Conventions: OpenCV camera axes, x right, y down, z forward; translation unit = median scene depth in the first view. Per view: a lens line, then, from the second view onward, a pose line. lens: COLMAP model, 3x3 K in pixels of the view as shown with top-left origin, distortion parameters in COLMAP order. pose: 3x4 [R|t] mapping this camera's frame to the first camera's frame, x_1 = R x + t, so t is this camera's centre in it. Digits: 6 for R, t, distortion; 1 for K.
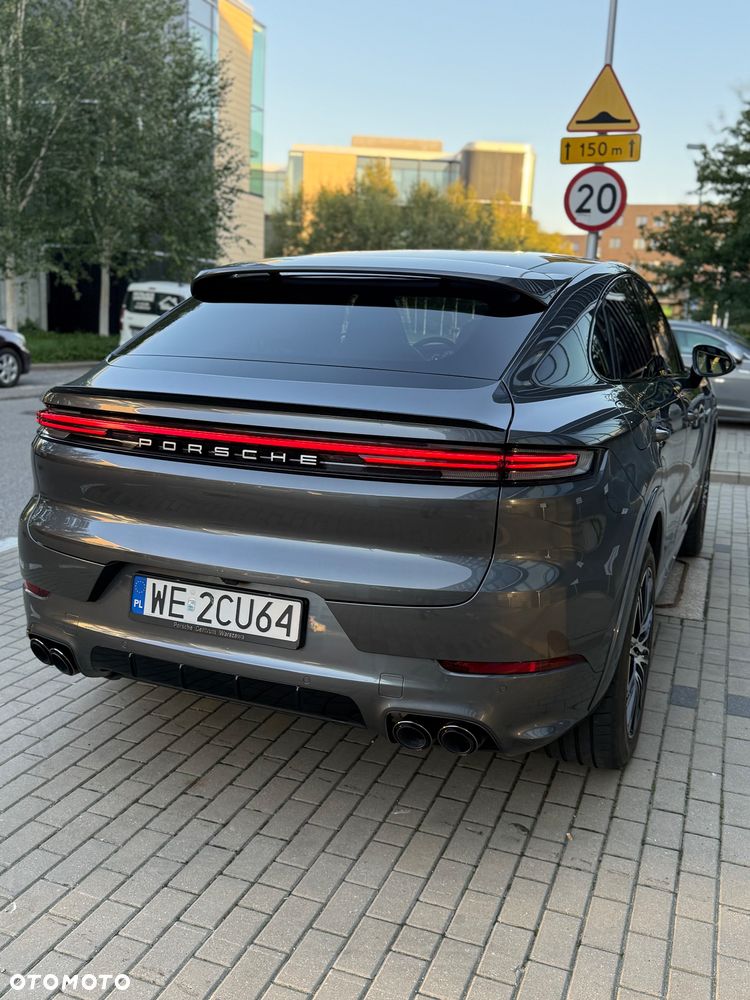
lens RADIAL K [[925.7, 0, 382.6], [0, 925.7, 503.1], [0, 0, 1]] dist [0.033325, 0.000000]
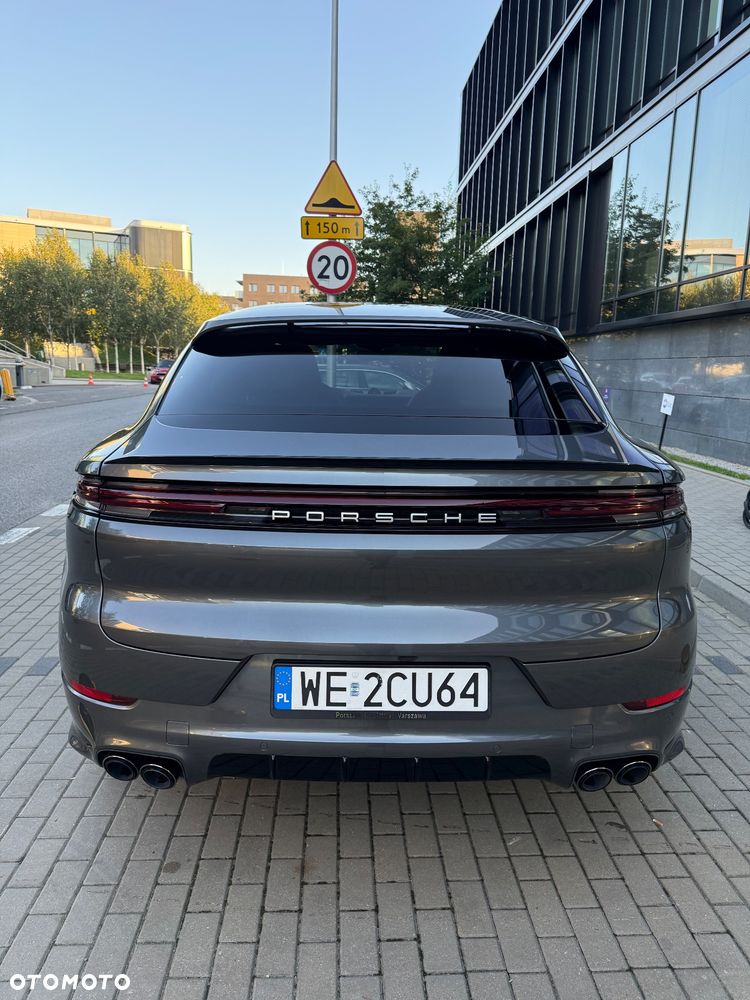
lens RADIAL K [[707.9, 0, 376.5], [0, 707.9, 500.3], [0, 0, 1]] dist [0.007841, -0.008170]
pose [[0.916346, -0.094135, 0.389165, -0.415887], [0.094702, 0.995347, 0.017774, -0.079323], [-0.389027, 0.020568, 0.920997, 0.337970]]
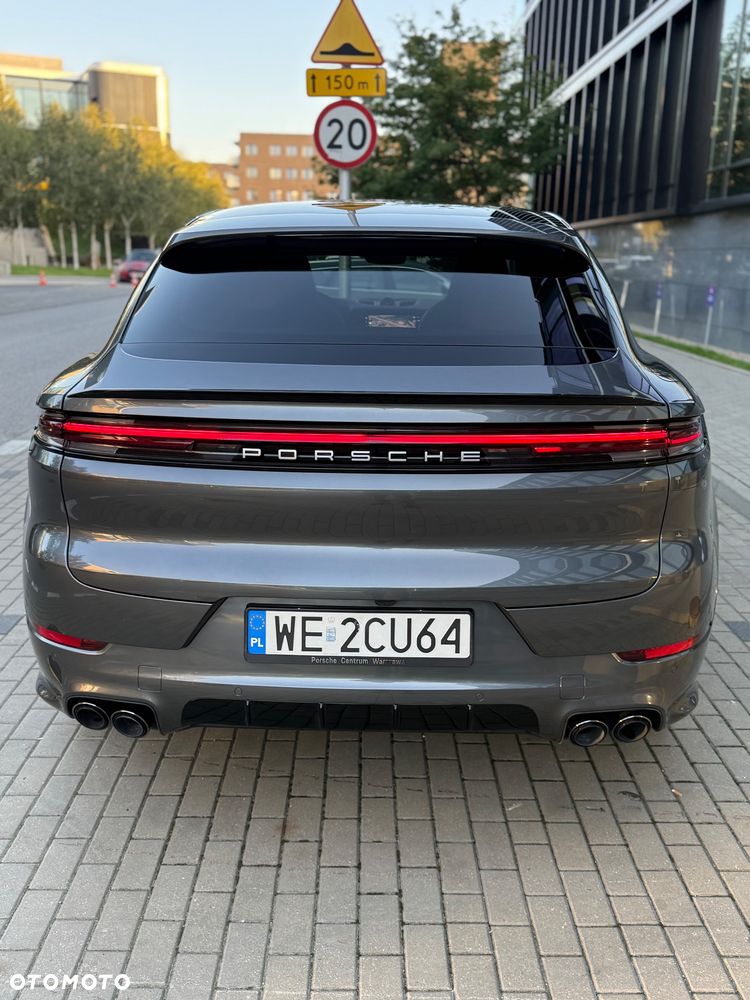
lens RADIAL K [[925.7, 0, 377.9], [0, 925.7, 502.0], [0, 0, 1]] dist [0.033325, 0.000000]
pose [[0.931918, -0.118680, 0.342702, -0.425196], [0.094830, 0.991807, 0.085596, -0.078842], [-0.350053, -0.047270, 0.935537, 0.173375]]
